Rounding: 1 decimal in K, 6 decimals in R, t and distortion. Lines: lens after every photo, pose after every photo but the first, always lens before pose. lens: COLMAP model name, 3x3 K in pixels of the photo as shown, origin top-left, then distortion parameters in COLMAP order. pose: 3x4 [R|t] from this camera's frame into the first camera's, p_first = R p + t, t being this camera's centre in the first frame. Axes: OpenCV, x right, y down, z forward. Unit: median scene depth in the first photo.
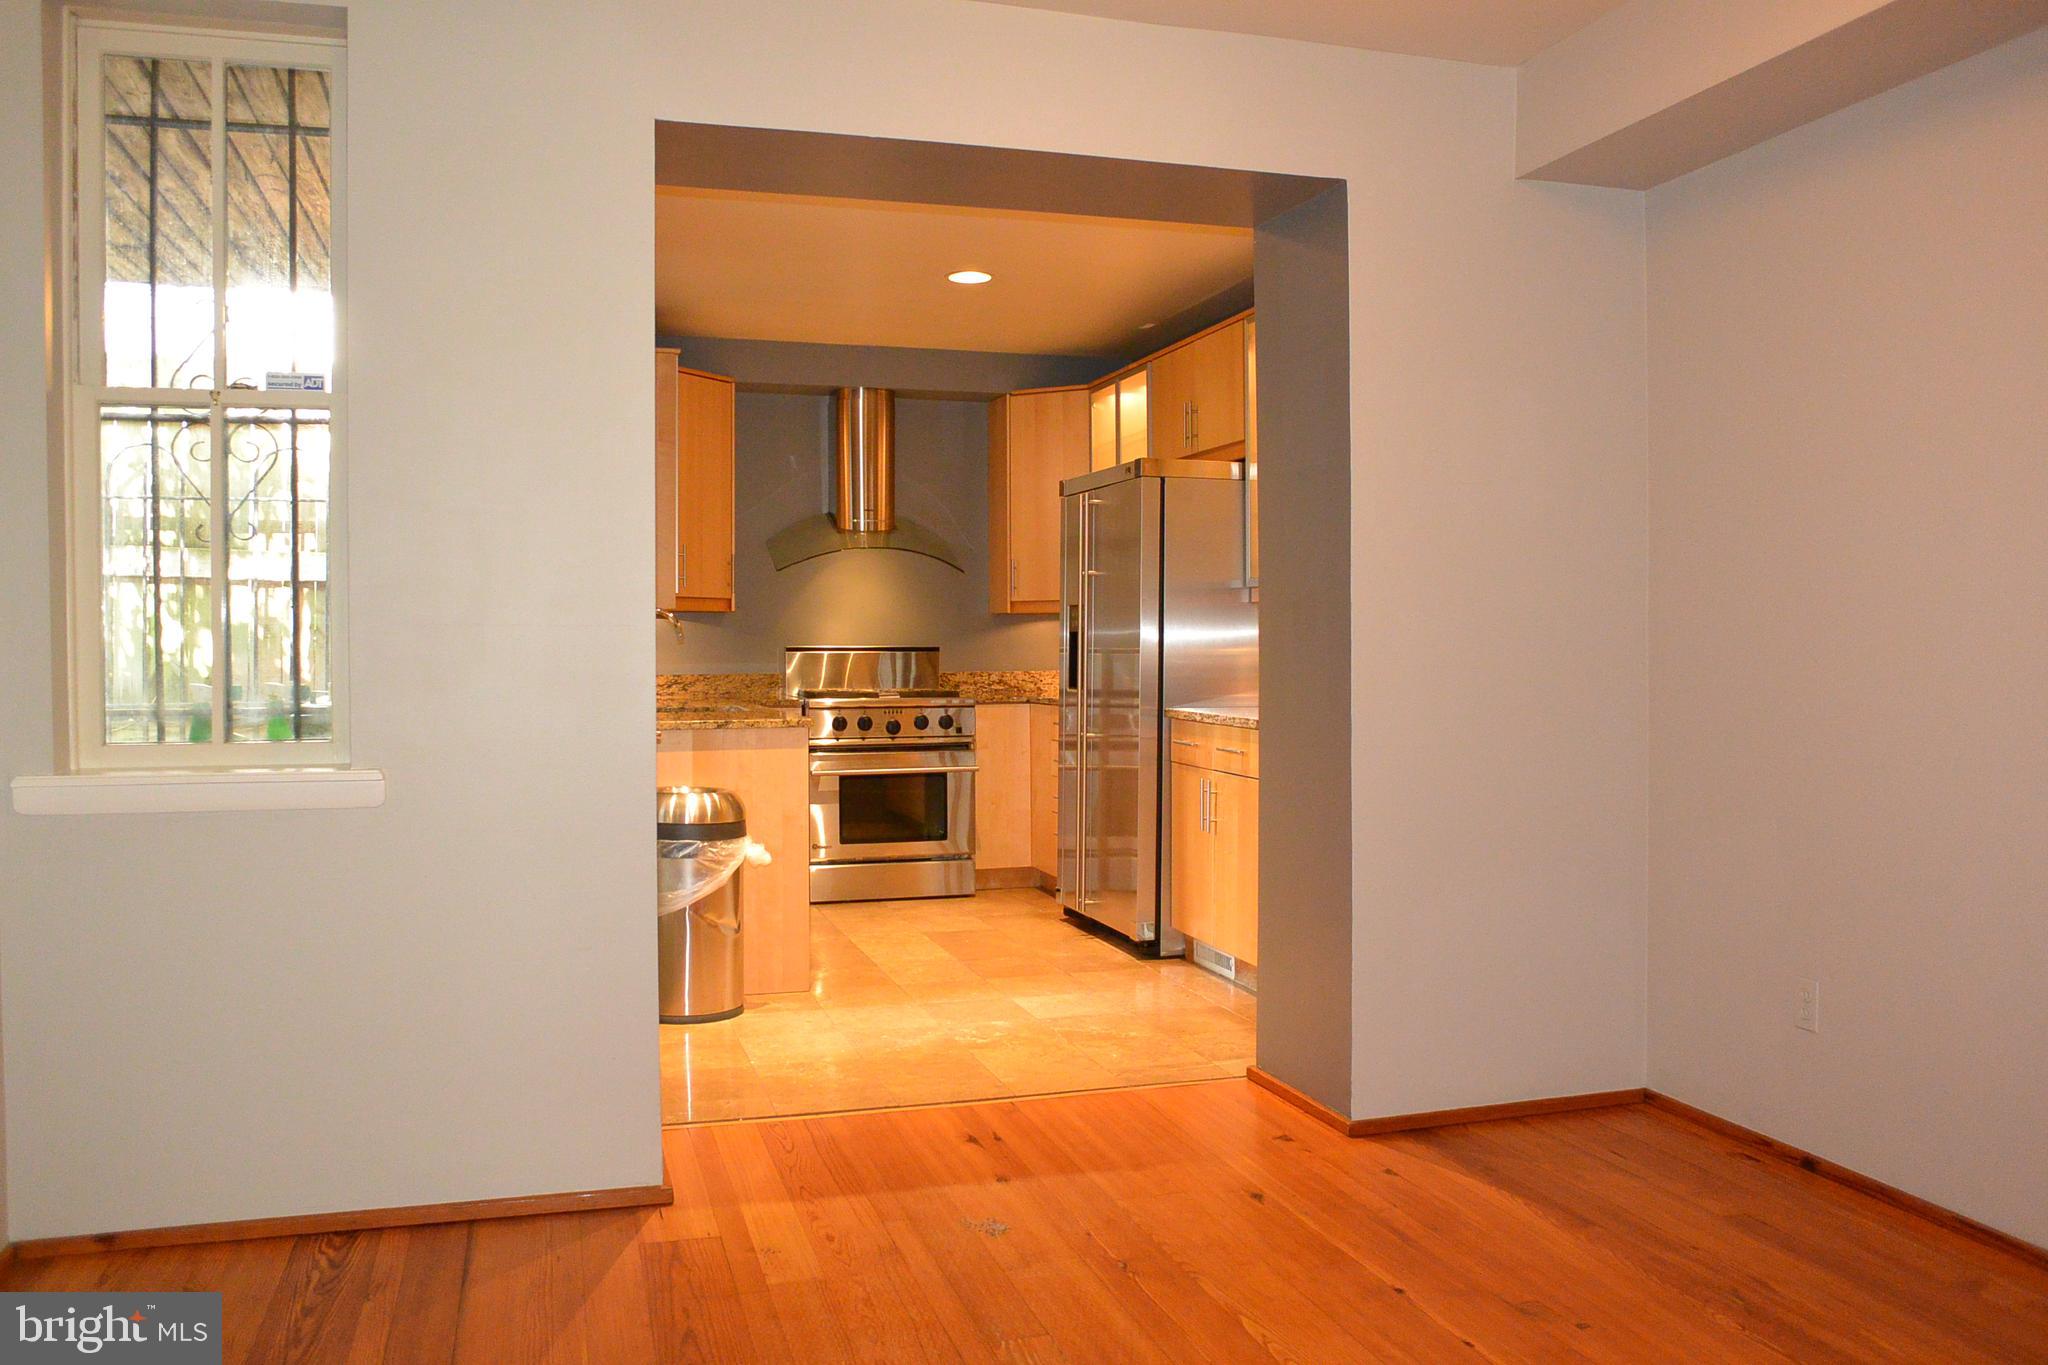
lens RADIAL K [[1600.3, 0, 997.5], [0, 1600.3, 673.0], [0, 0, 1]] dist [-0.086349, 0.065485]
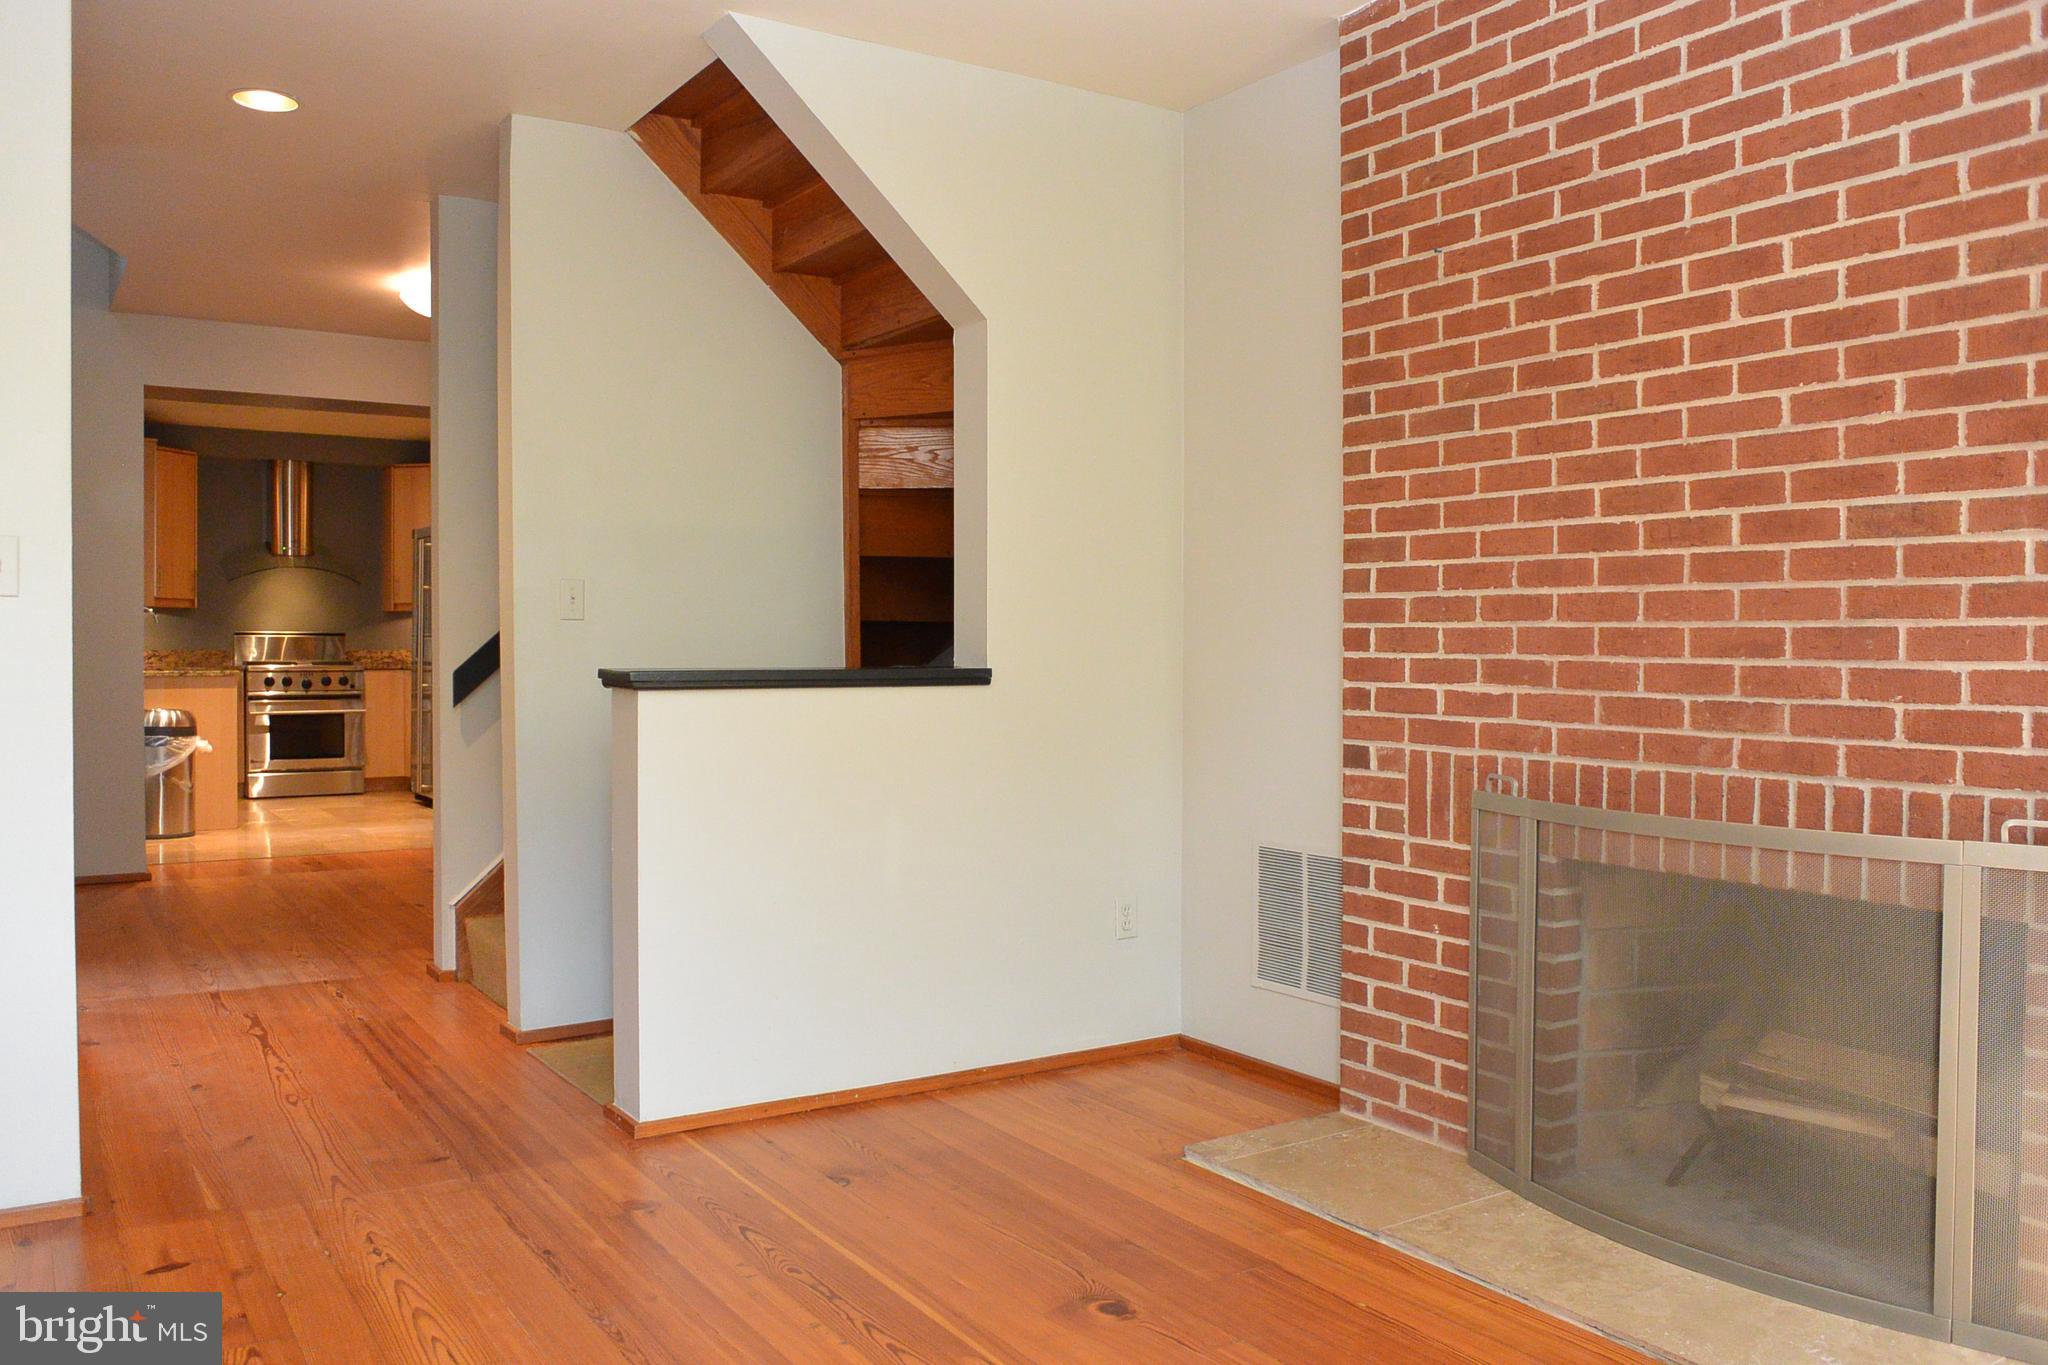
lens RADIAL K [[1600.3, 0, 997.5], [0, 1600.3, 673.0], [0, 0, 1]] dist [-0.086349, 0.065485]
pose [[0.957359, 0.000634, 0.288900, 0.163852], [-0.000676, 1.000000, 0.000046, 0.027665], [-0.288899, -0.000239, 0.957359, -0.803279]]
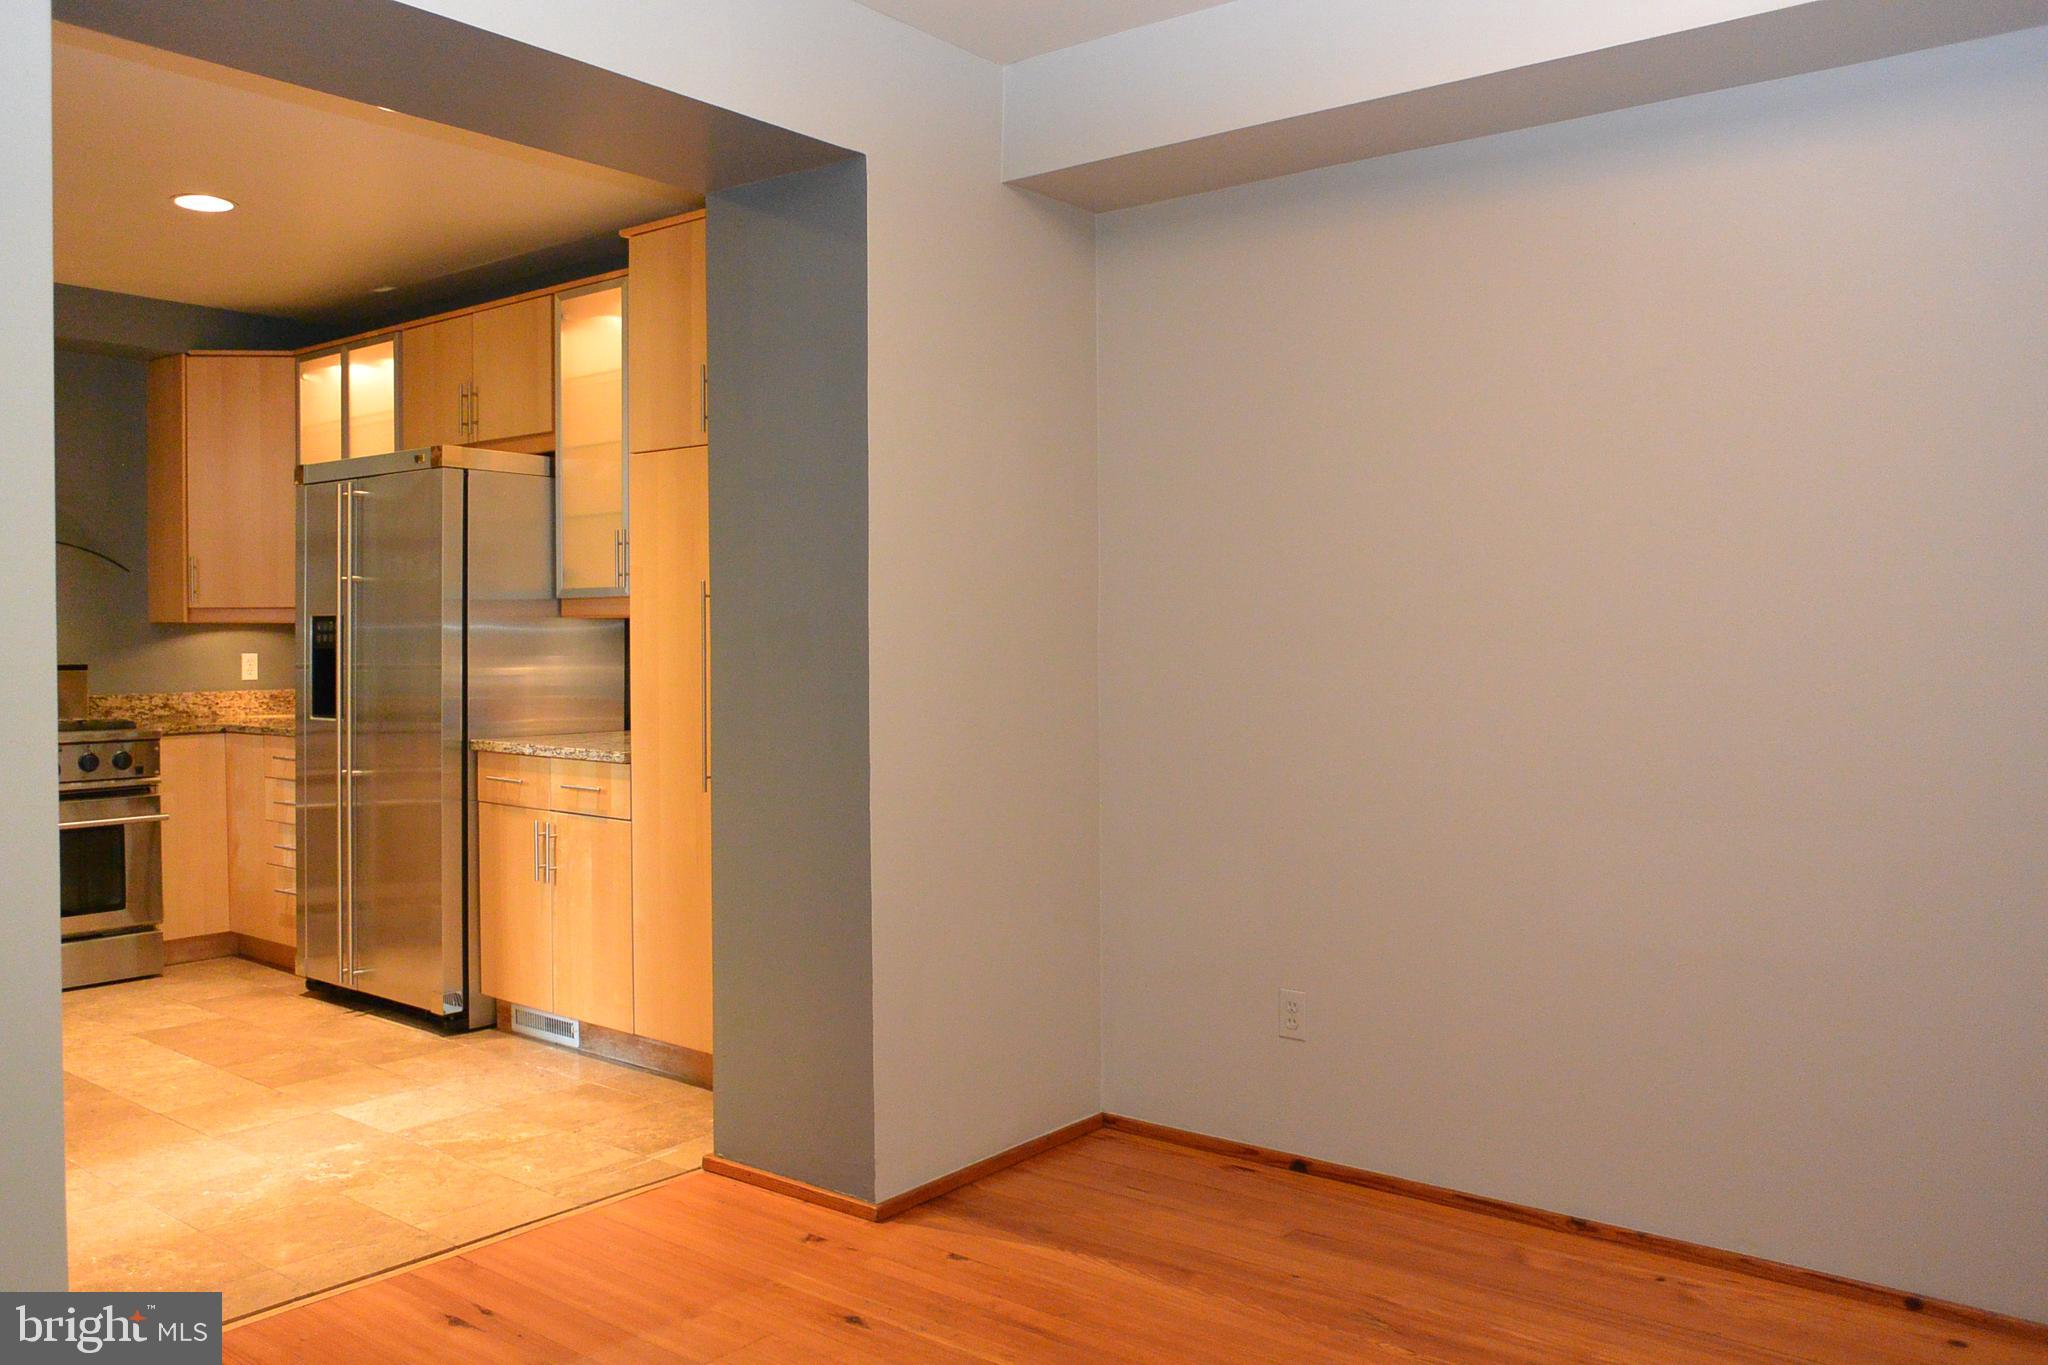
lens RADIAL K [[1600.3, 0, 997.5], [0, 1600.3, 673.0], [0, 0, 1]] dist [-0.086349, 0.065485]
pose [[0.819779, -0.011242, 0.572569, -0.149476], [0.010754, 0.999933, 0.004236, -0.014054], [-0.572578, 0.002685, 0.819846, 0.142766]]
